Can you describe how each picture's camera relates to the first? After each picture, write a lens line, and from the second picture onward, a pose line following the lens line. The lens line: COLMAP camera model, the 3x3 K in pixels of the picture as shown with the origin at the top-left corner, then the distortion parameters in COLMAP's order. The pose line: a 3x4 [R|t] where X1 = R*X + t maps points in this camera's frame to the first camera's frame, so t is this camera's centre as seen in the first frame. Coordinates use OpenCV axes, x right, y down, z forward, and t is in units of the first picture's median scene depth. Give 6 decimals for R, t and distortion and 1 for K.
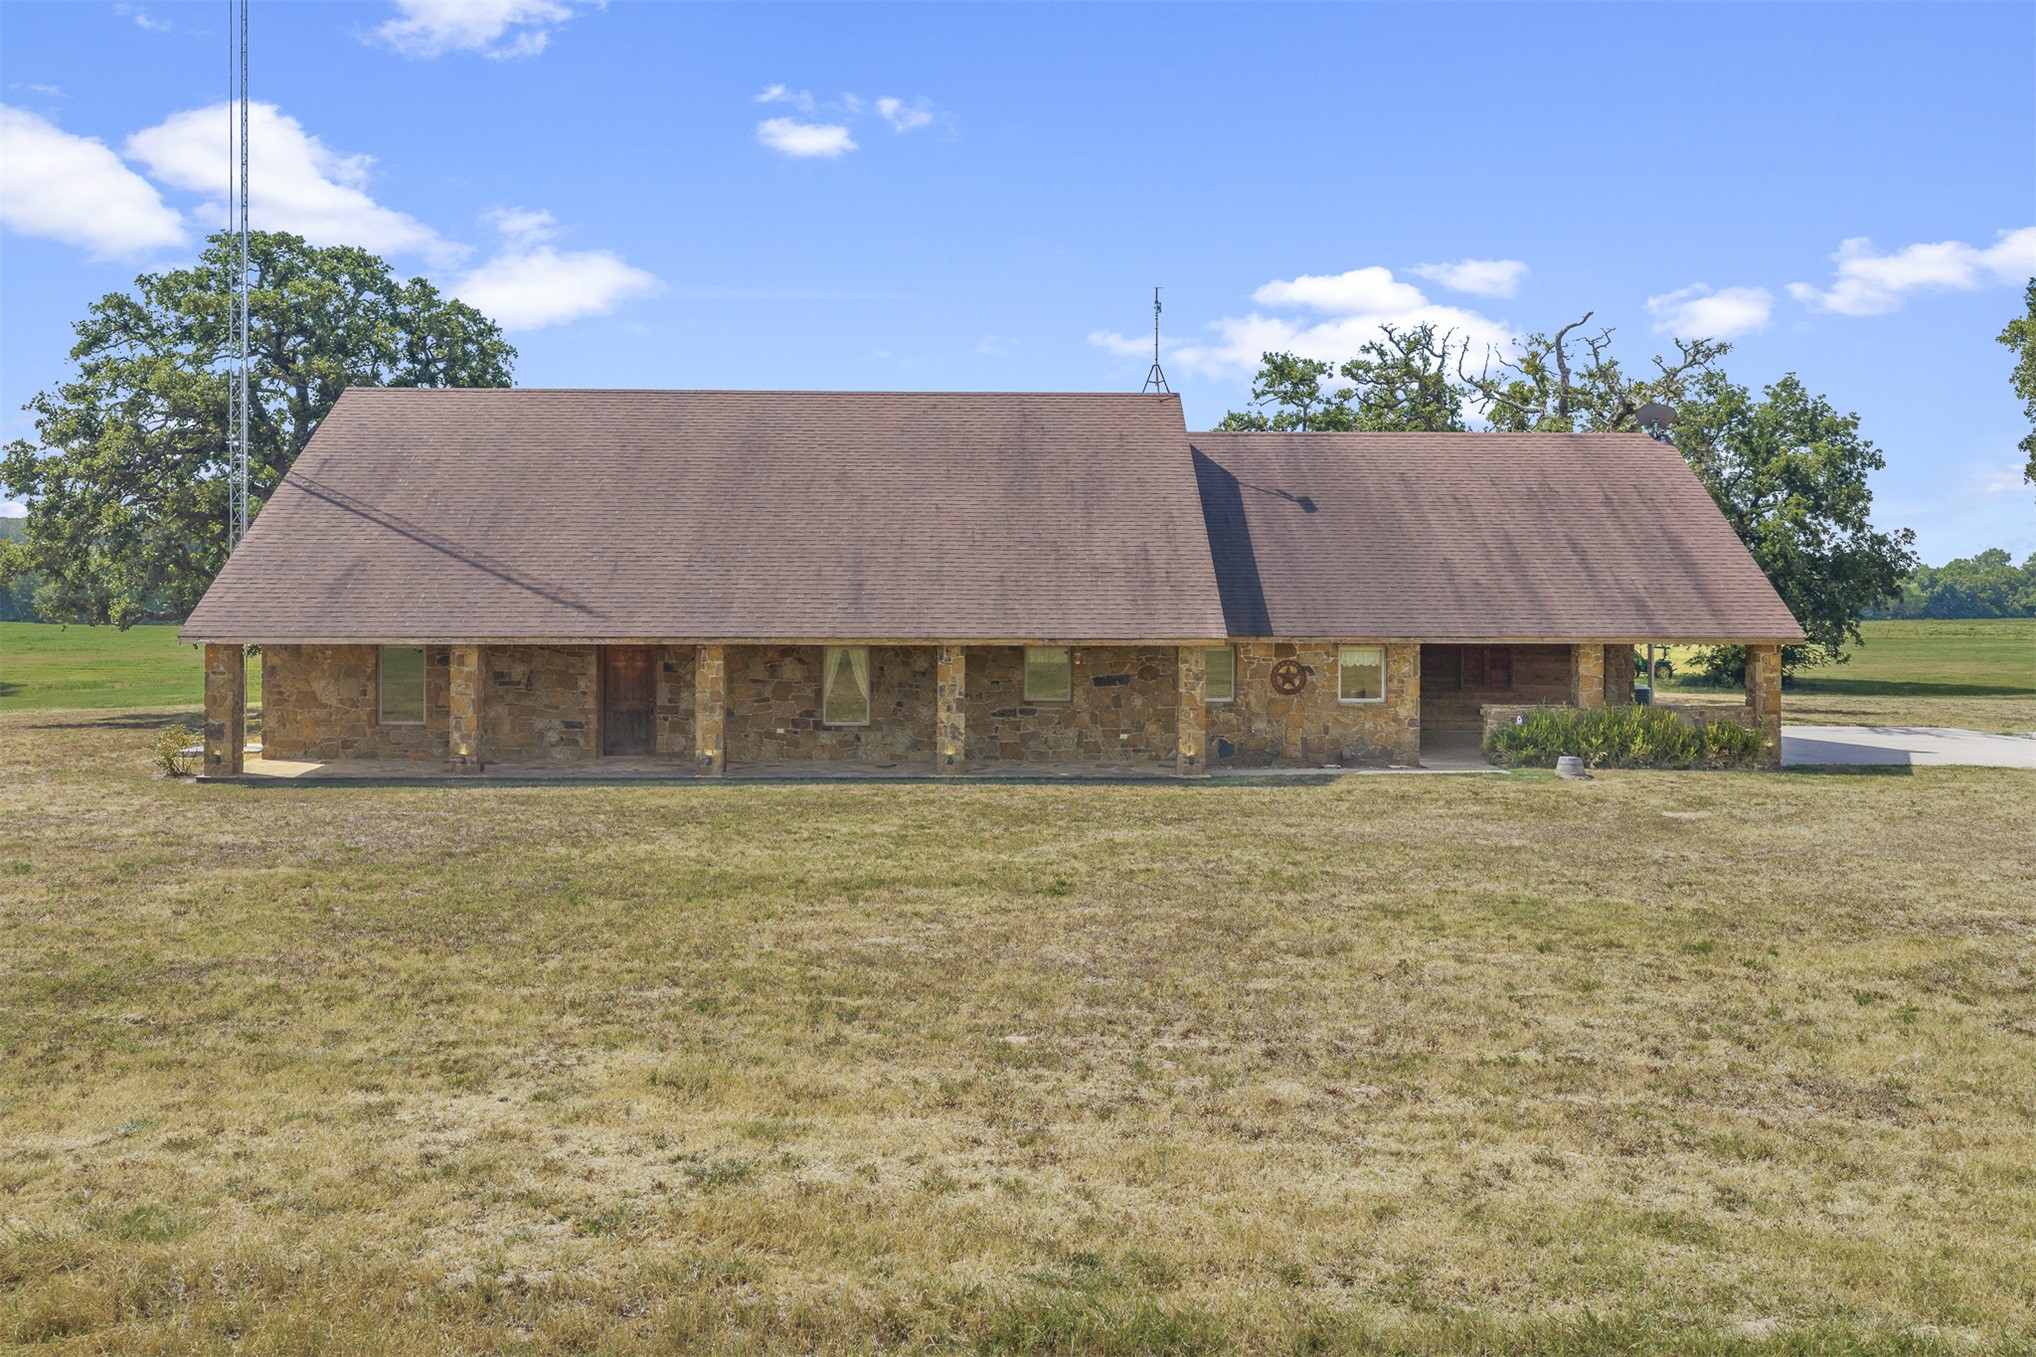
lens RADIAL K [[1707.2, 0, 1015.3], [0, 1707.2, 557.9], [0, 0, 1]] dist [-0.000072, -0.001676]
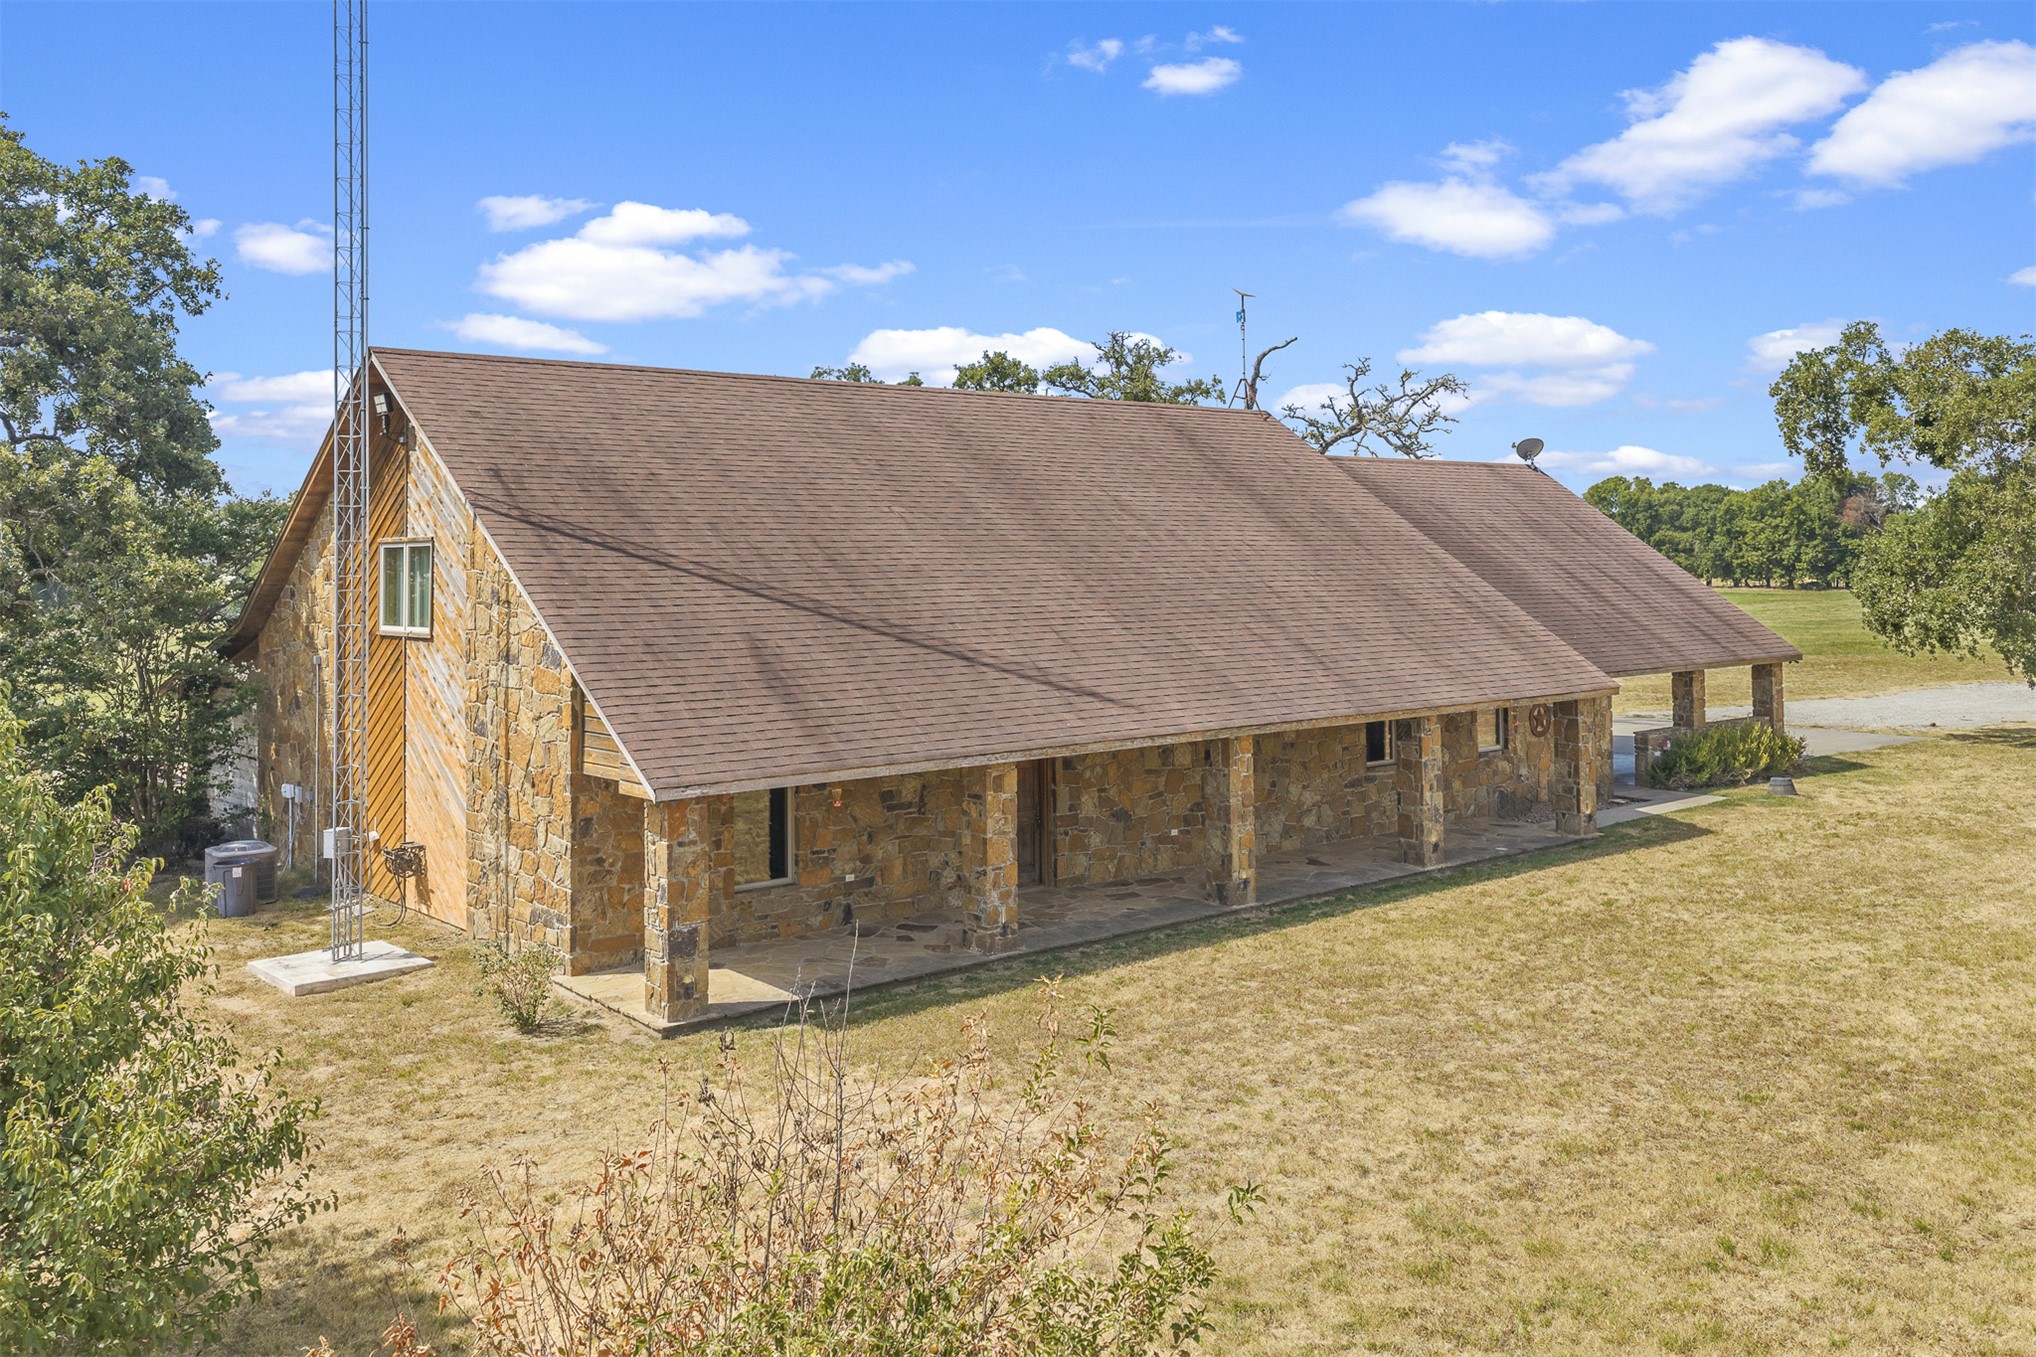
lens RADIAL K [[1725.4, 0, 1007.3], [0, 1725.4, 530.6], [0, 0, 1]] dist [0.015080, 0.001478]
pose [[0.776054, -0.000349, 0.630666, -0.701793], [0.000358, 1.000000, 0.000113, -0.038192], [-0.630666, 0.000138, 0.776054, 0.430271]]
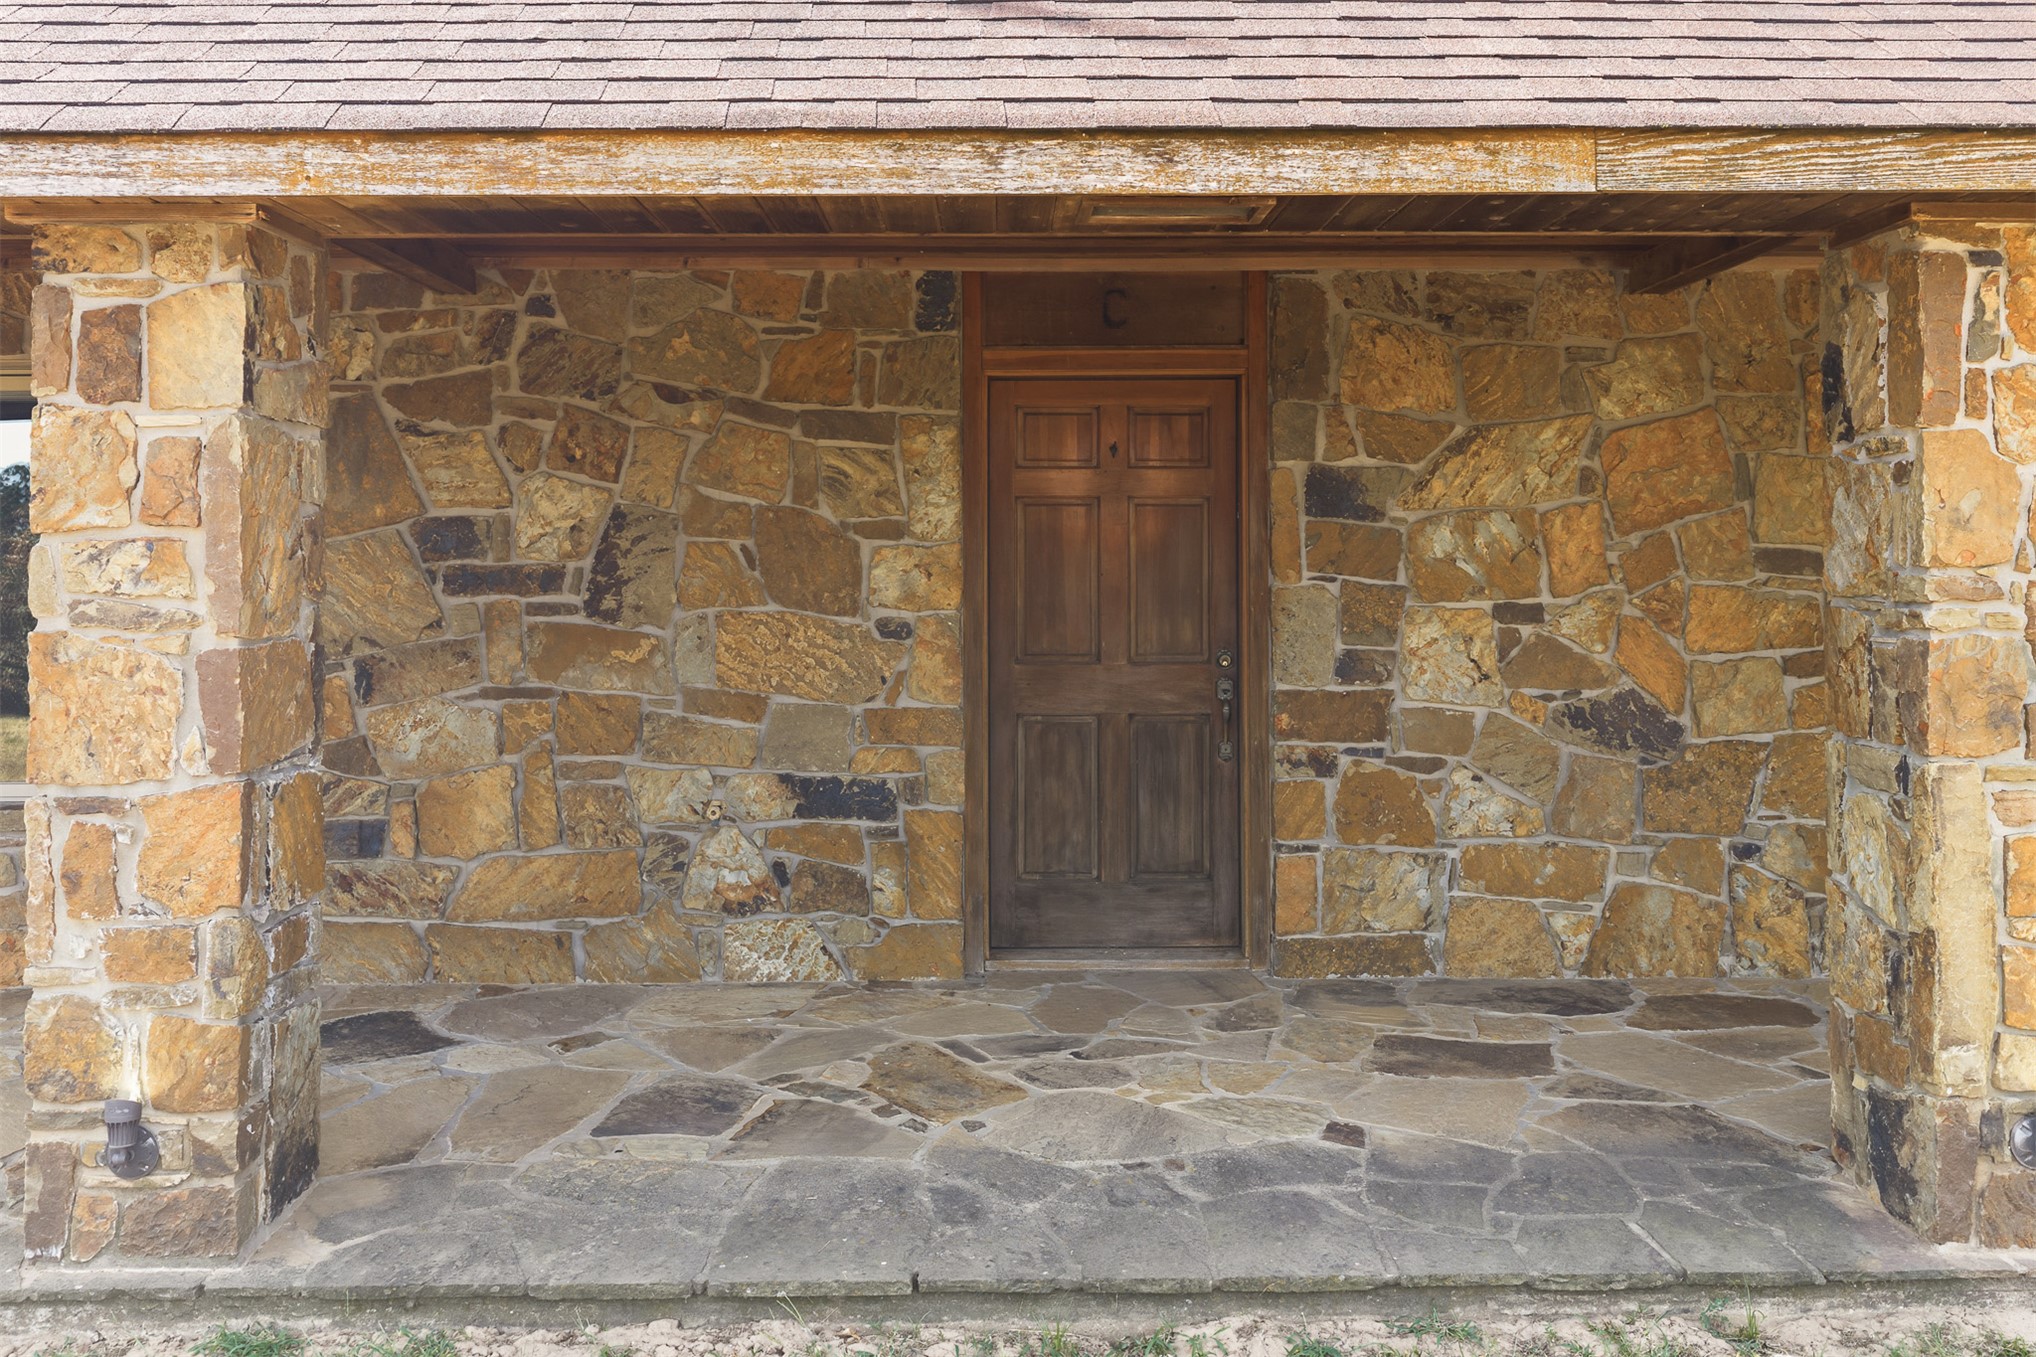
lens RADIAL K [[1725.4, 0, 1007.3], [0, 1725.4, 530.6], [0, 0, 1]] dist [0.015080, 0.001478]
pose [[0.999914, -0.007678, -0.010657, -0.237883], [0.007673, 0.999970, -0.000480, 0.068385], [0.010661, 0.000399, 0.999943, 0.808373]]
